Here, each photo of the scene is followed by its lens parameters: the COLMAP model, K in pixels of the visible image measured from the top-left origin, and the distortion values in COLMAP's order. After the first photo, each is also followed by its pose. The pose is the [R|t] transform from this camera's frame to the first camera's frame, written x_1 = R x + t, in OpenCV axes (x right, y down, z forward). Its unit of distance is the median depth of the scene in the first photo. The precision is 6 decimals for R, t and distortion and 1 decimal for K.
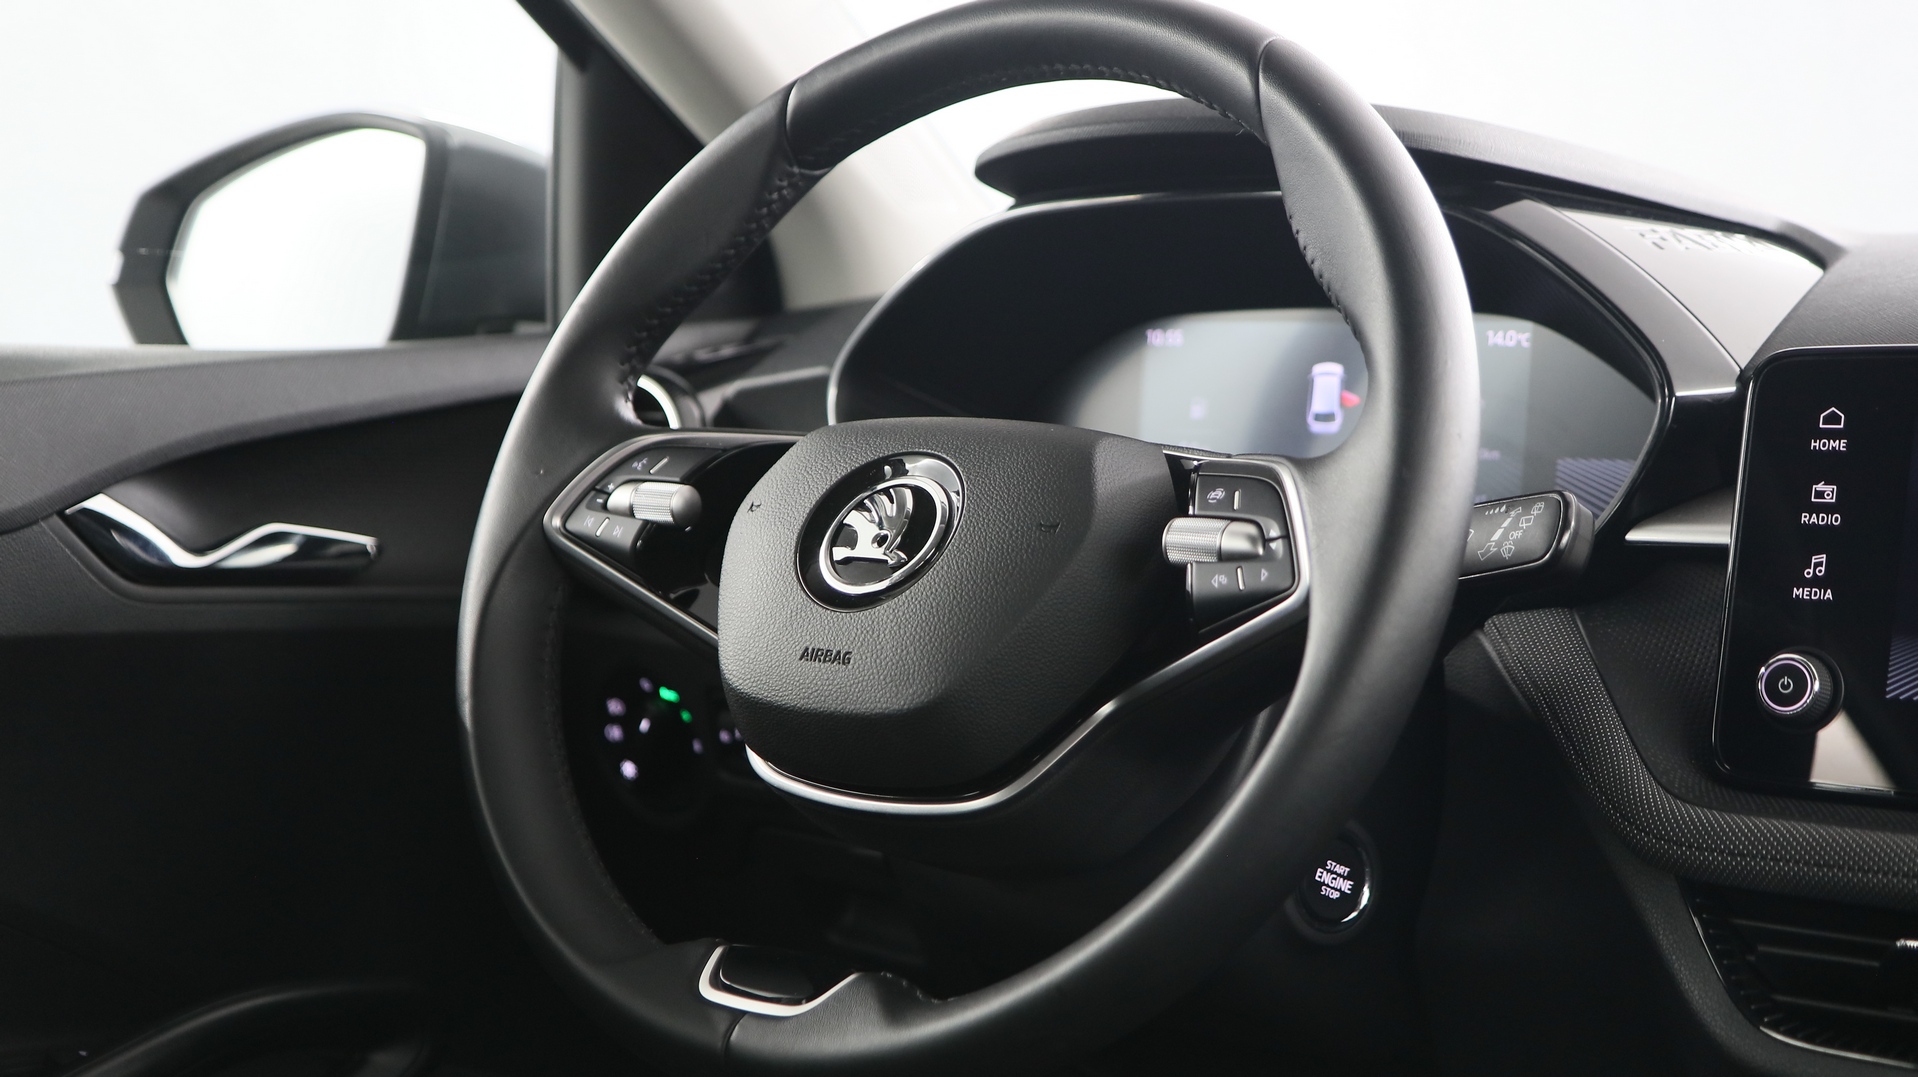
lens RADIAL K [[2787.3, 0, 955.8], [0, 2787.3, 545.0], [0, 0, 1]] dist [-0.008390, 0.000000]
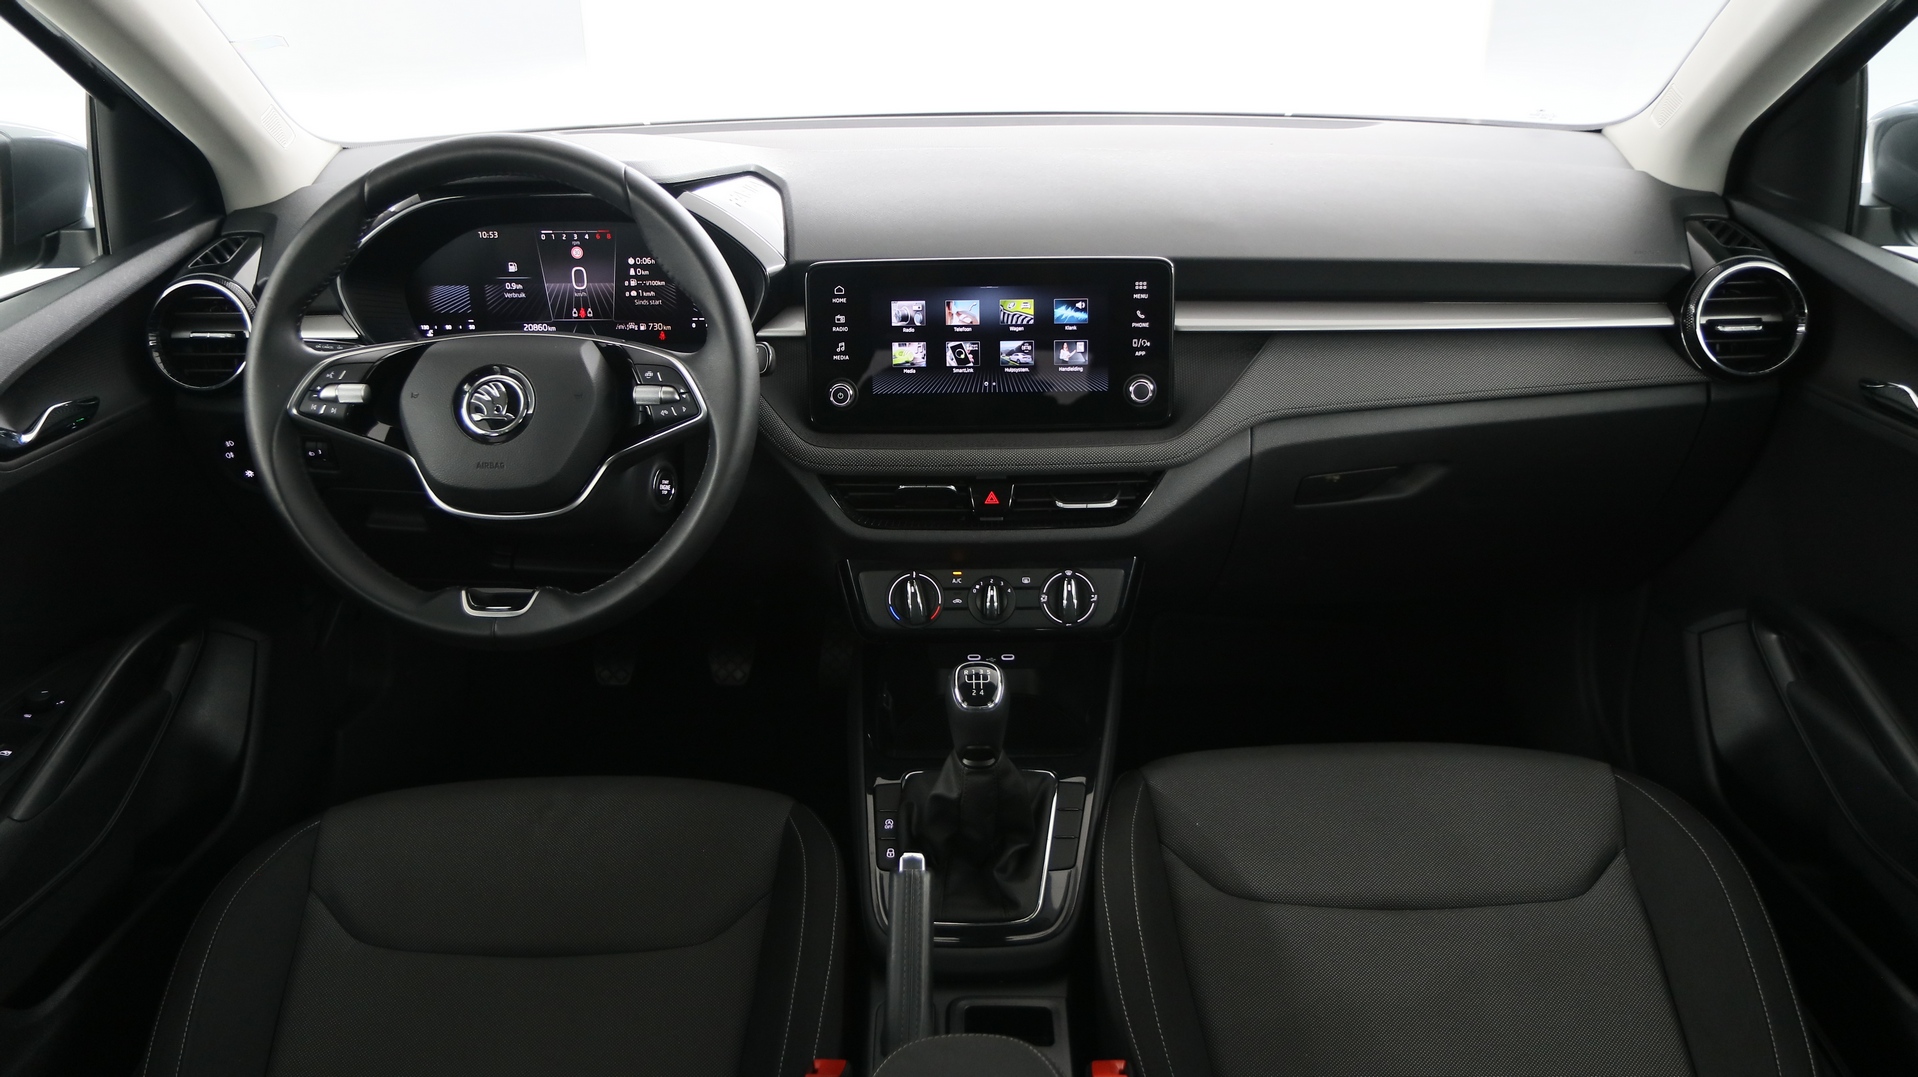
lens RADIAL K [[1441.7, 0, 951.7], [0, 1441.7, 541.2], [0, 0, 1]] dist [-0.028497, 0.008628]
pose [[0.792606, -0.265701, 0.548797, -0.398481], [0.055766, 0.927877, 0.368693, -0.308807], [-0.607179, -0.261624, 0.750258, -0.150634]]
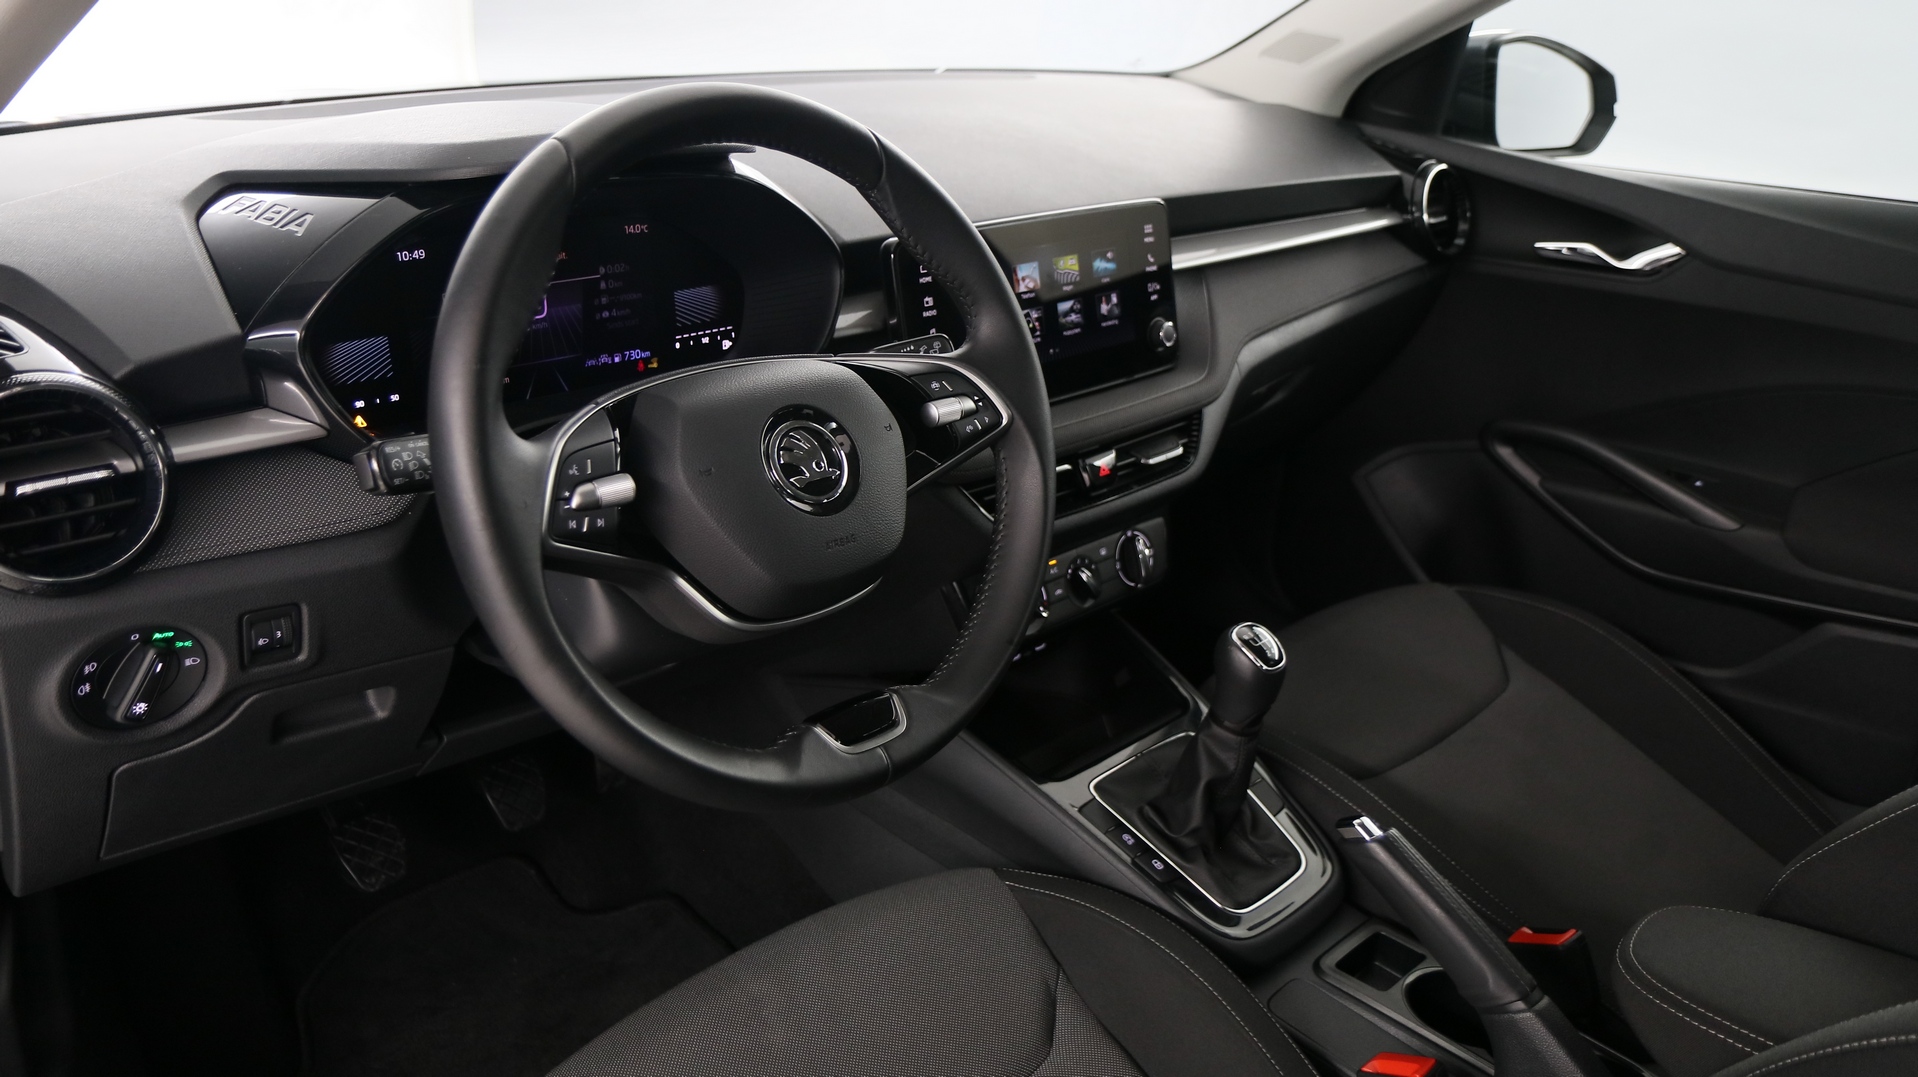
lens RADIAL K [[1441.7, 0, 956.1], [0, 1441.7, 536.2], [0, 0, 1]] dist [-0.028497, 0.008628]
pose [[0.131421, -0.391608, 0.910699, -0.786799], [0.014756, 0.919338, 0.393193, -0.288886], [-0.991217, -0.038236, 0.126598, 0.781537]]
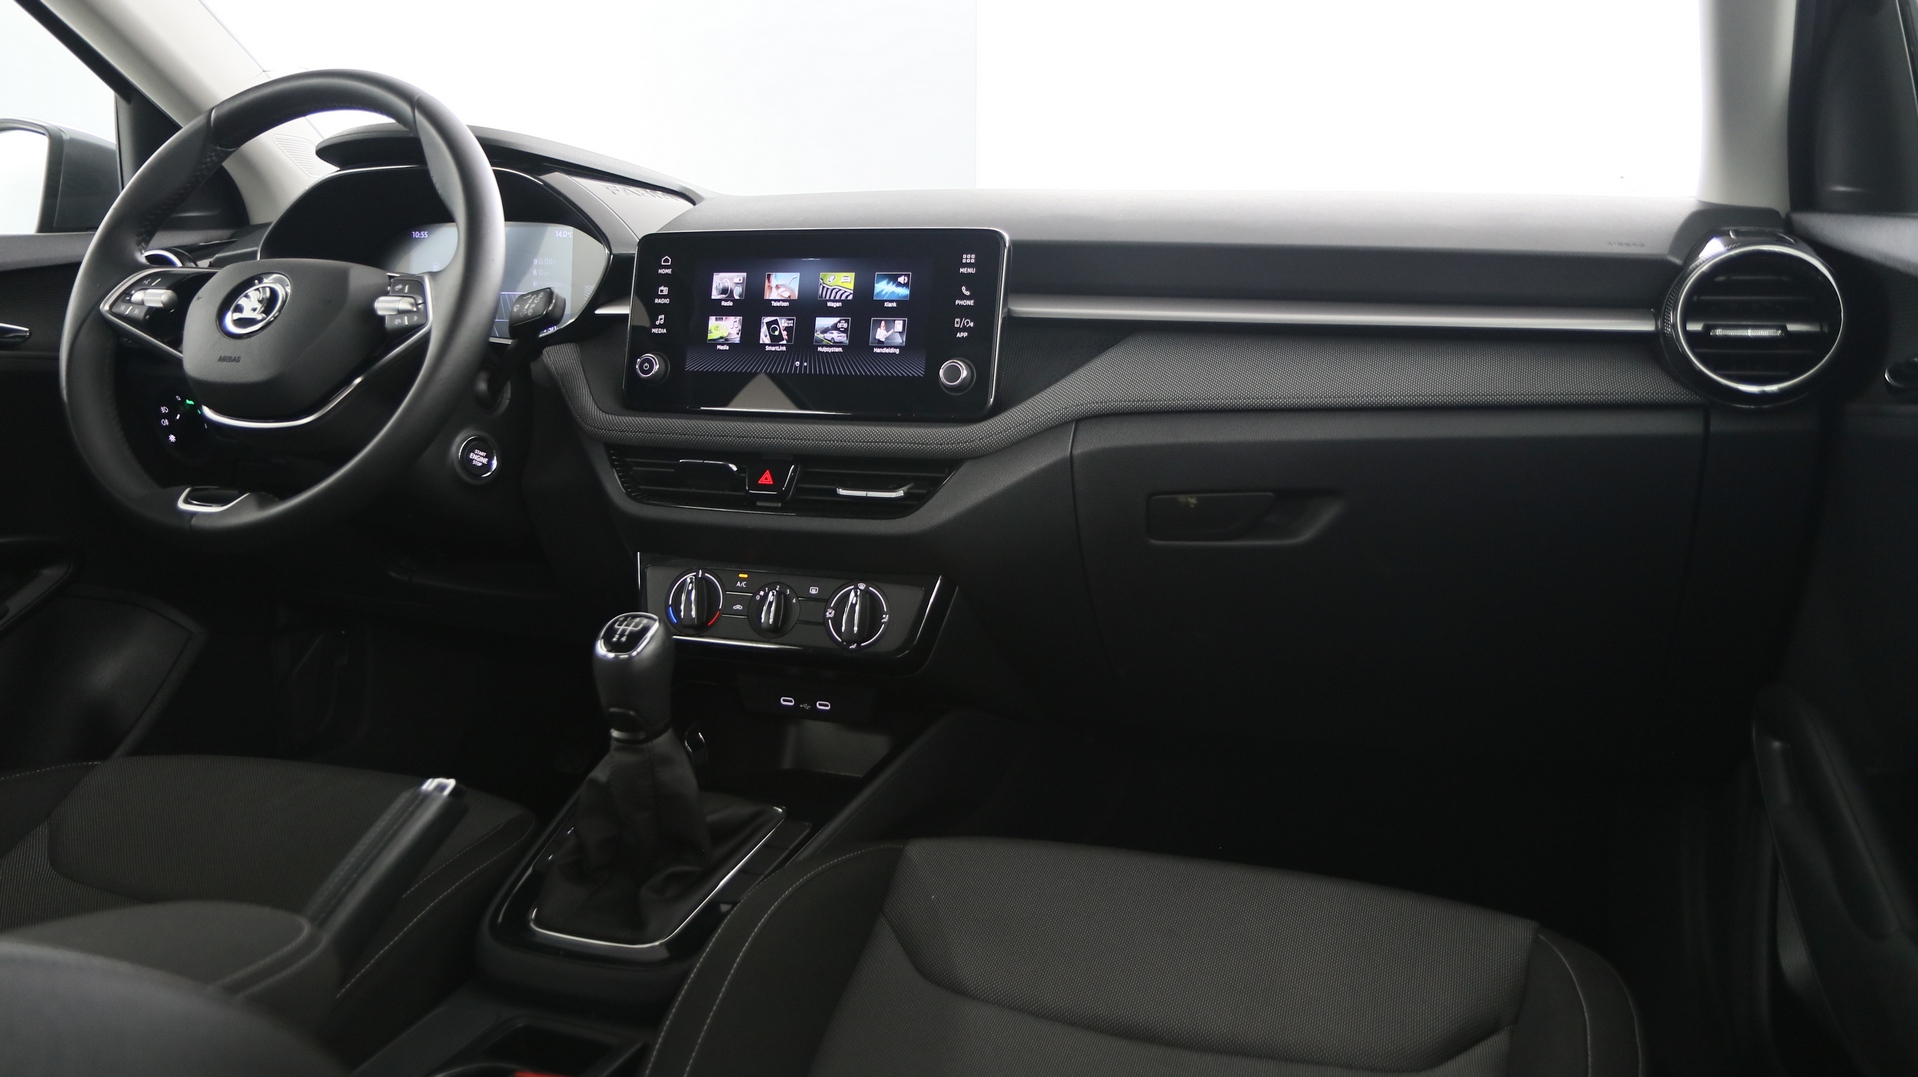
lens RADIAL K [[1441.7, 0, 959.0], [0, 1441.7, 546.9], [0, 0, 1]] dist [-0.028497, 0.008628]
pose [[0.947144, -0.046810, 0.317377, 0.135385], [0.012934, 0.994065, 0.108018, 0.070474], [-0.320549, -0.098204, 0.942127, -0.309578]]
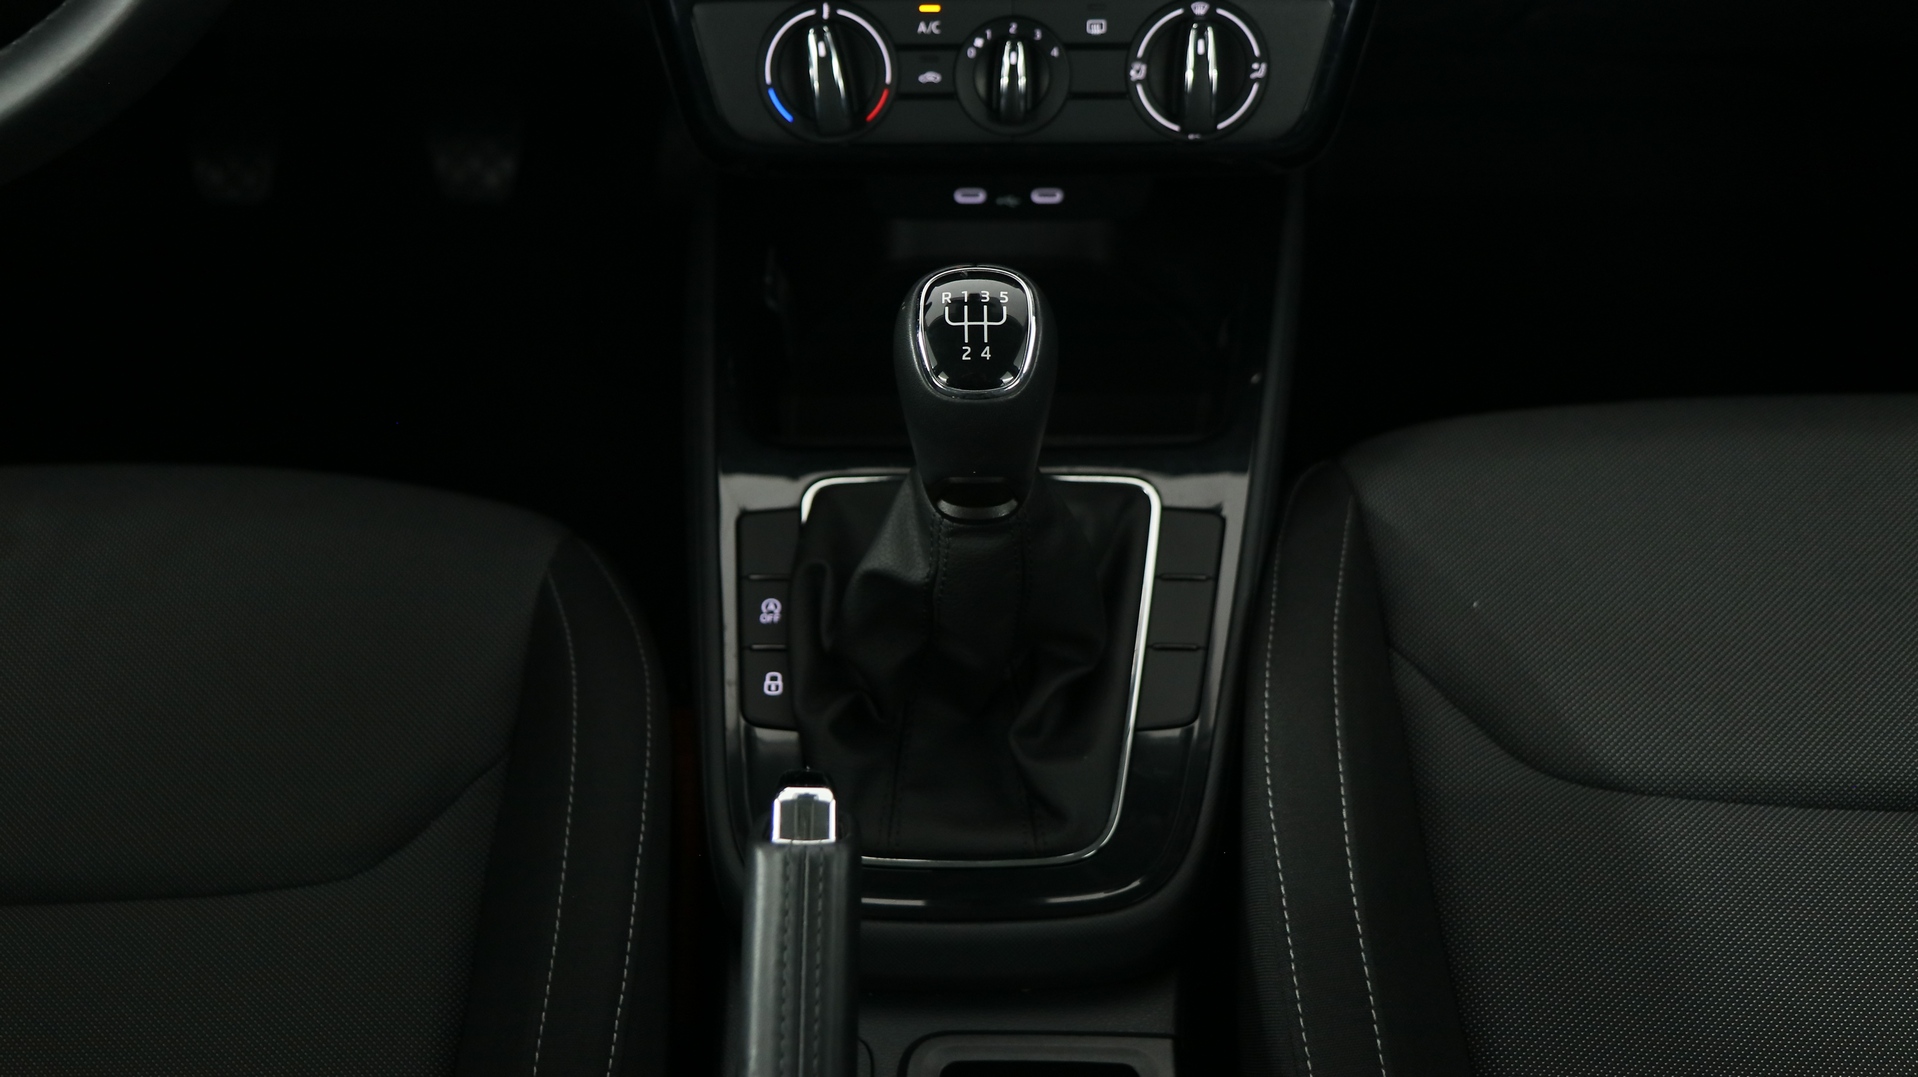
lens RADIAL K [[2122.6, 0, 951.2], [0, 2122.6, 526.7], [0, 0, 1]] dist [0.044051, 0.000000]
pose [[0.791690, -0.417592, 0.445920, -0.103227], [0.050508, 0.772152, 0.633428, -0.147565], [-0.608832, -0.478956, 0.632396, 0.232571]]
